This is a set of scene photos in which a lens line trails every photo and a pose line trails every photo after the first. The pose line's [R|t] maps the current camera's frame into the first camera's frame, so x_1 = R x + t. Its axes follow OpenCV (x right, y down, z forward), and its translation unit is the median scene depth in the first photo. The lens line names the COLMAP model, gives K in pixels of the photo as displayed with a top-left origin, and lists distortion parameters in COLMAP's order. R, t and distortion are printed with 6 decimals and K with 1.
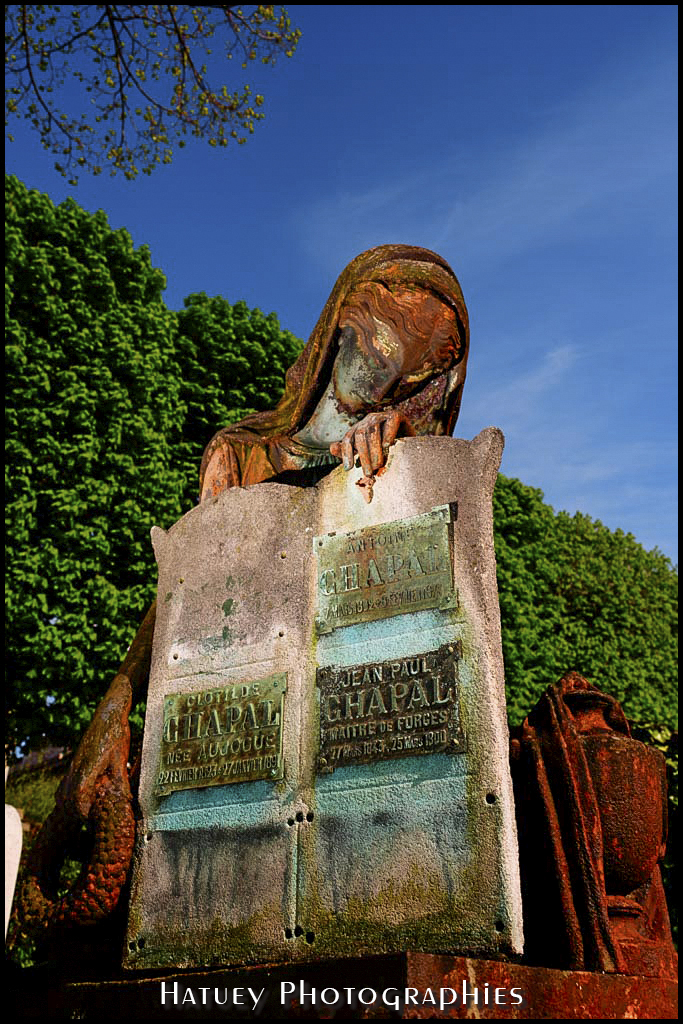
lens RADIAL K [[1003.4, 0, 341.5], [0, 1003.4, 512.0], [0, 0, 1]] dist [0.017524, 0.012870]
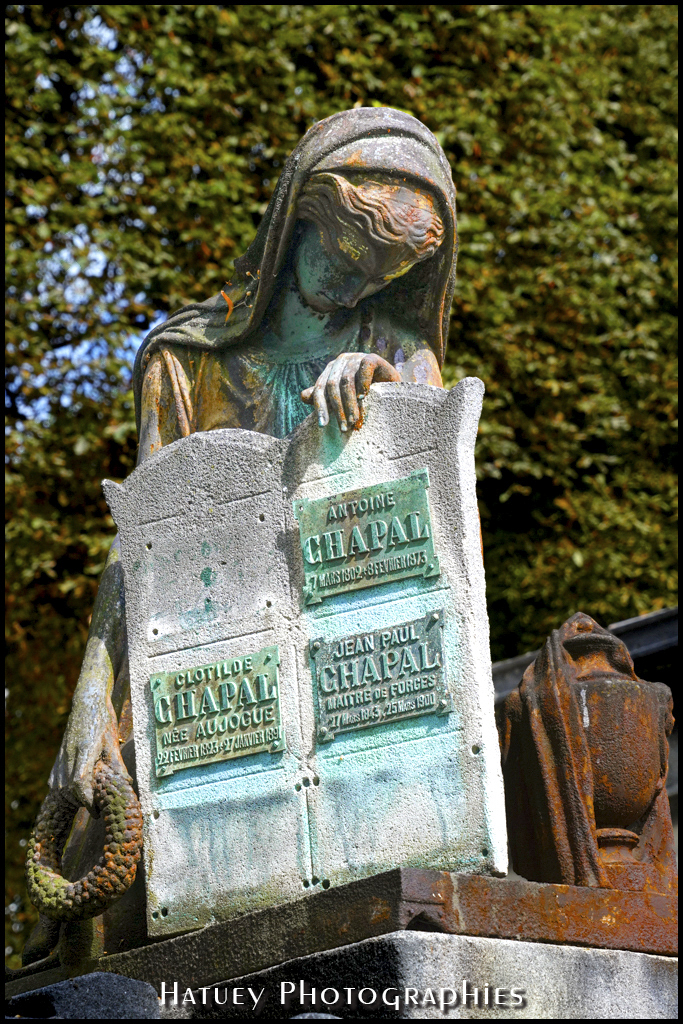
lens RADIAL K [[3641.3, 0, 341.5], [0, 3641.3, 512.0], [0, 0, 1]] dist [-0.140917, -0.063338]
pose [[0.996260, -0.086249, -0.005177, 0.036650], [0.085553, 0.976286, 0.198862, -0.679623], [-0.012097, -0.198561, 0.980014, -2.501817]]
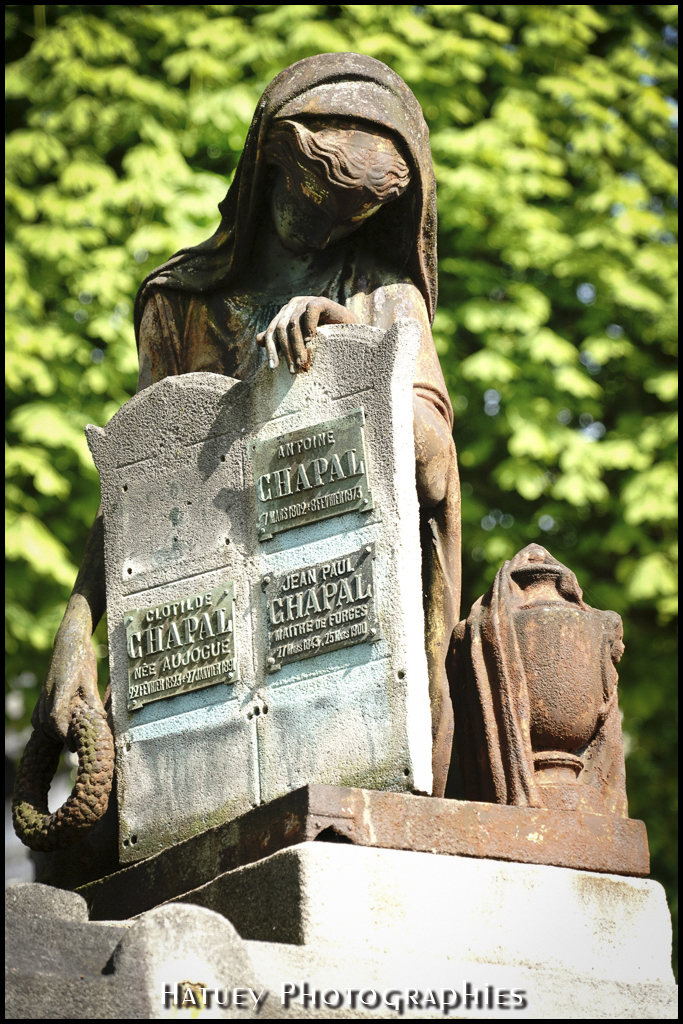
lens RADIAL K [[5586.3, 0, 341.2], [0, 5586.3, 532.1], [0, 0, 1]] dist [-0.355612, 3.809110]
pose [[0.981228, -0.107567, -0.160067, 0.977649], [0.138511, 0.970603, 0.196834, -1.003080], [0.134189, -0.215311, 0.967282, -4.524907]]
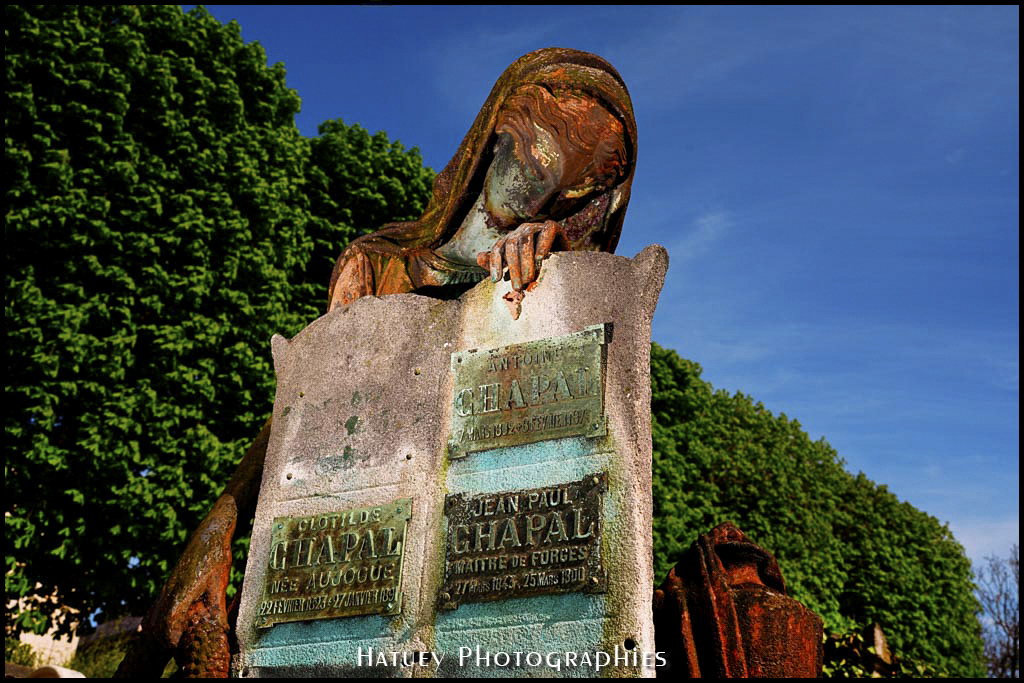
lens RADIAL K [[1116.8, 0, 501.4], [0, 1116.8, 339.8], [0, 0, 1]] dist [0.026608, 0.004437]
pose [[0.997322, 0.070317, 0.020099, -0.004990], [-0.069611, 0.996998, -0.033893, 0.046874], [-0.022422, 0.032403, 0.999223, -0.009084]]
